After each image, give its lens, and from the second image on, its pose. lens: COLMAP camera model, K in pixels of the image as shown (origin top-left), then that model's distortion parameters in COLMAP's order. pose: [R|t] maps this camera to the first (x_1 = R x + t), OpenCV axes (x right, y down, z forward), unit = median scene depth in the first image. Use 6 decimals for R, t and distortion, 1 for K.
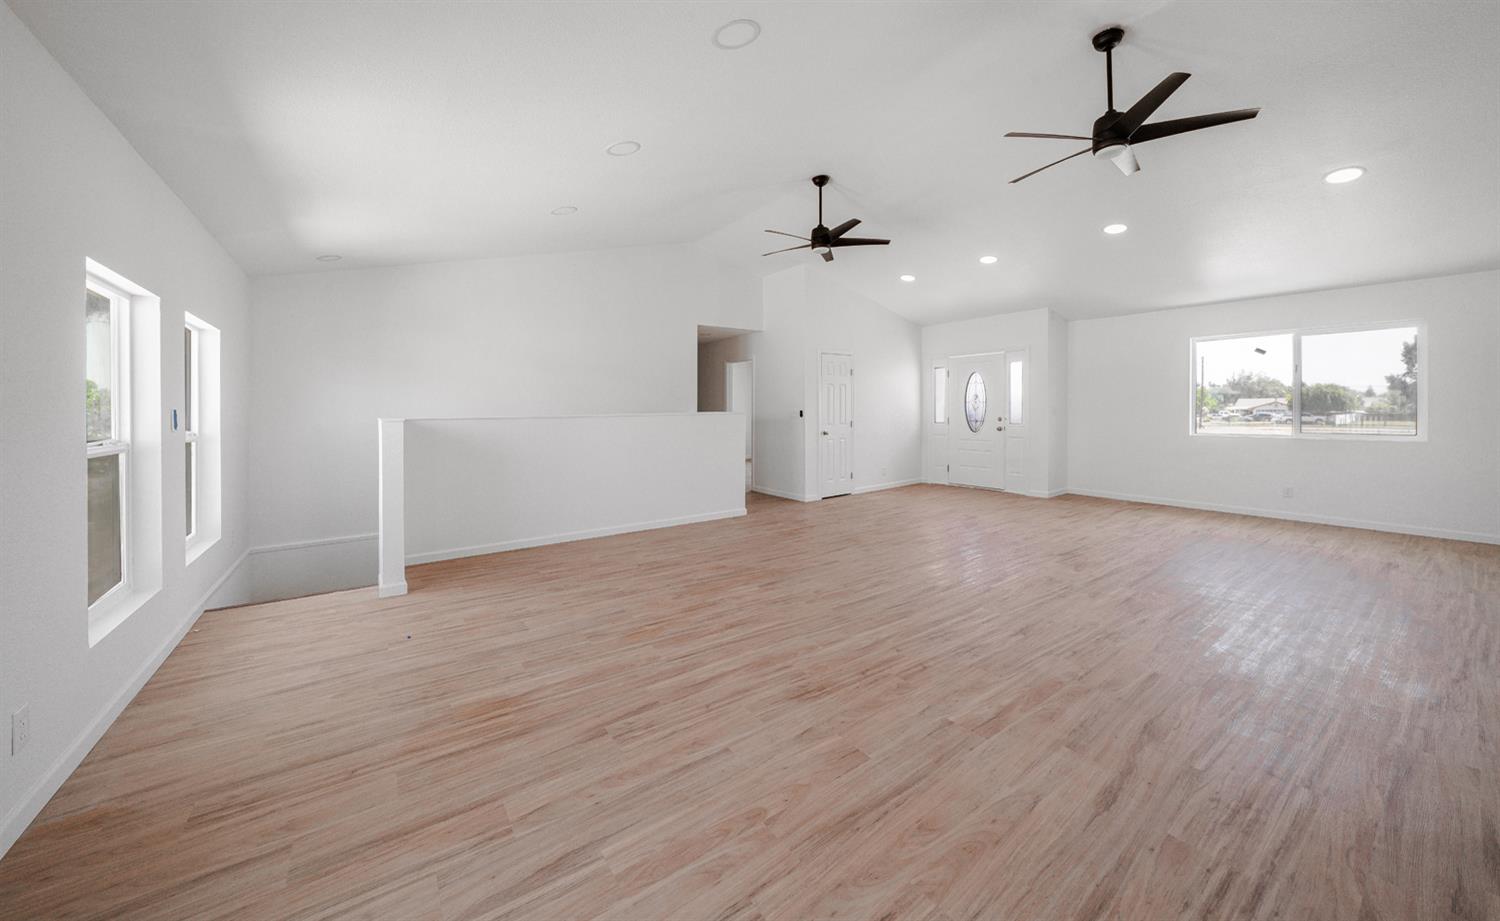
lens RADIAL K [[509.1, 0, 753.8], [0, 509.1, 404.9], [0, 0, 1]] dist [0.001540, 0.000070]
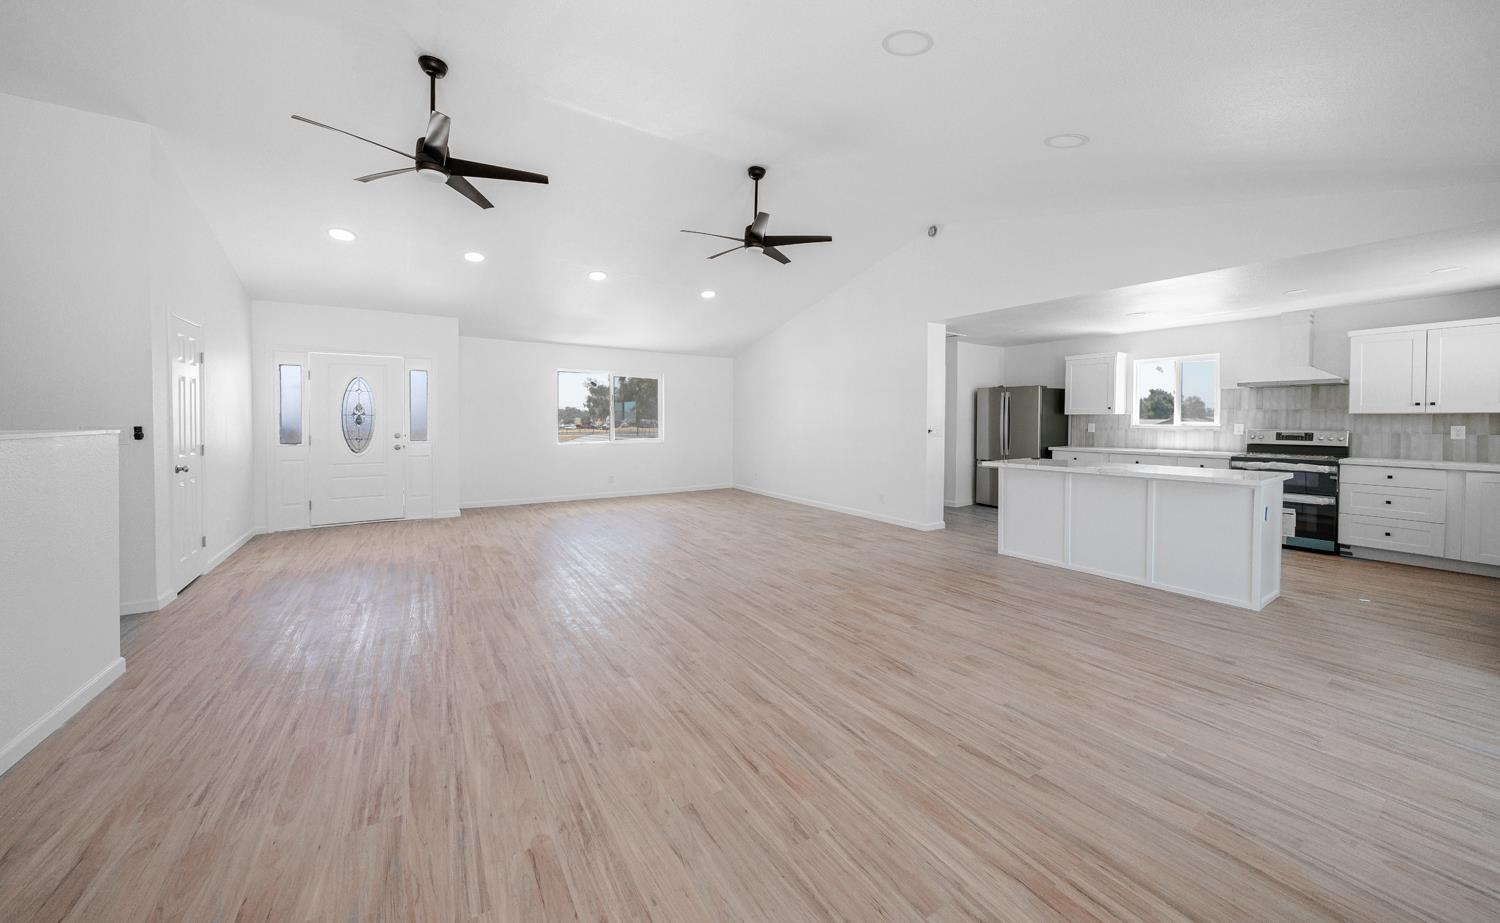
lens RADIAL K [[514.5, 0, 726.9], [0, 514.5, 425.3], [0, 0, 1]] dist [-0.000721, -0.000127]
pose [[0.089097, -0.002349, 0.996020, -1.026964], [-0.009527, 0.999949, 0.003211, 0.007199], [-0.995977, -0.009776, 0.089070, 1.199361]]
